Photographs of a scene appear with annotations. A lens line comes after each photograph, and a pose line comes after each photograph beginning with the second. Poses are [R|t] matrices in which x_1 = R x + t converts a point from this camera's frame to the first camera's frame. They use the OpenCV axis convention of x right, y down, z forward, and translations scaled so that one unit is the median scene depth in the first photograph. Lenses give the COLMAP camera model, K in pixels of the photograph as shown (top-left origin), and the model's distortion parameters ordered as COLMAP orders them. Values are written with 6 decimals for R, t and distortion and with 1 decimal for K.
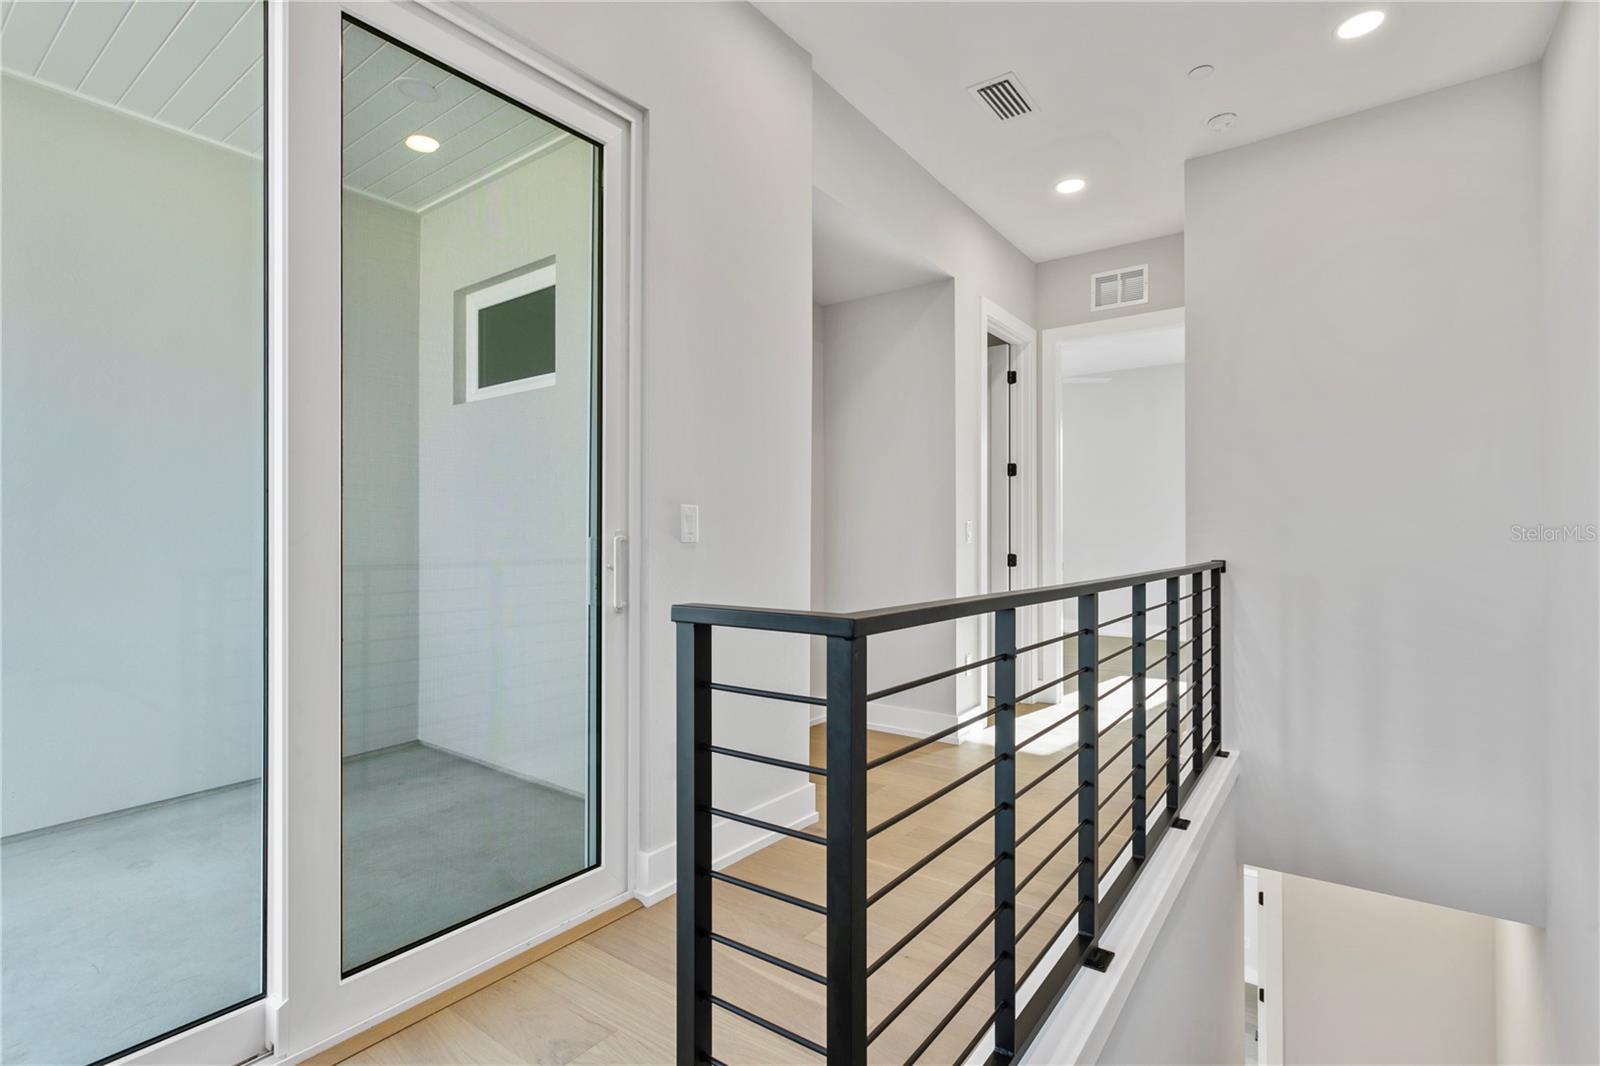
lens RADIAL K [[763.5, 0, 793.6], [0, 763.5, 534.7], [0, 0, 1]] dist [0.019631, 0.000546]
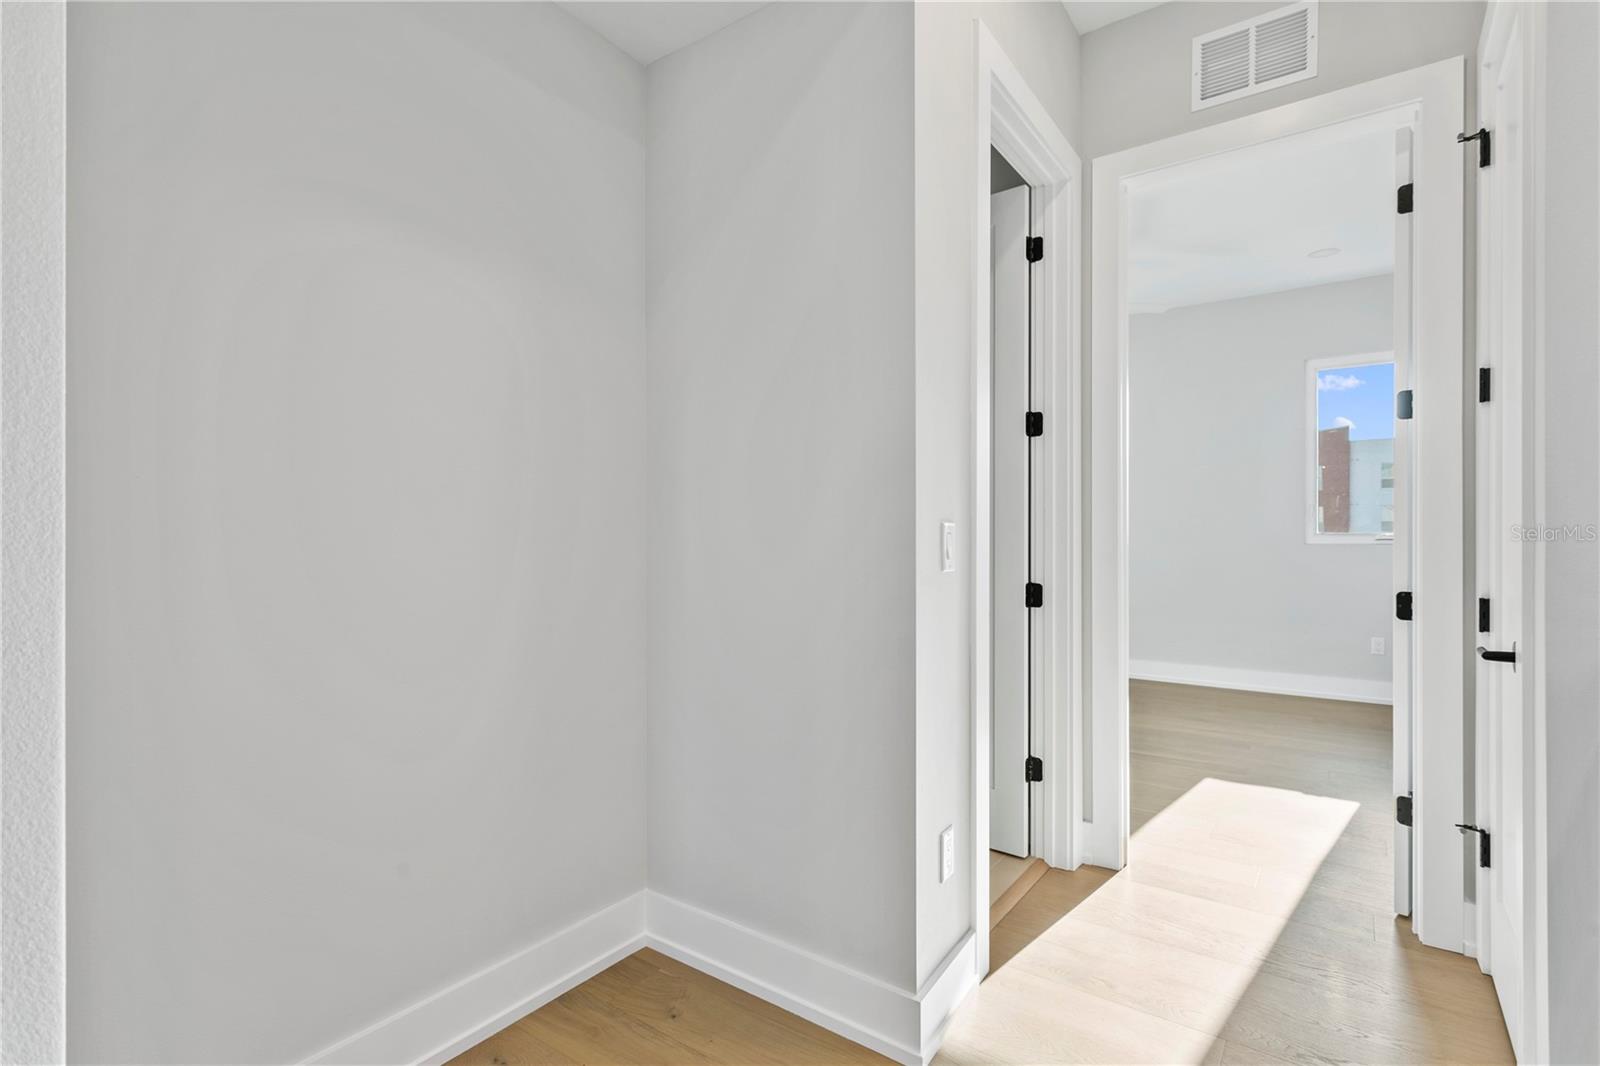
lens RADIAL K [[763.5, 0, 805.4], [0, 763.5, 533.4], [0, 0, 1]] dist [0.019631, 0.000546]
pose [[0.999727, 0.003043, 0.023156, 0.115979], [-0.003092, 0.999993, 0.002075, -0.009729], [-0.023150, -0.002146, 0.999730, 0.476900]]
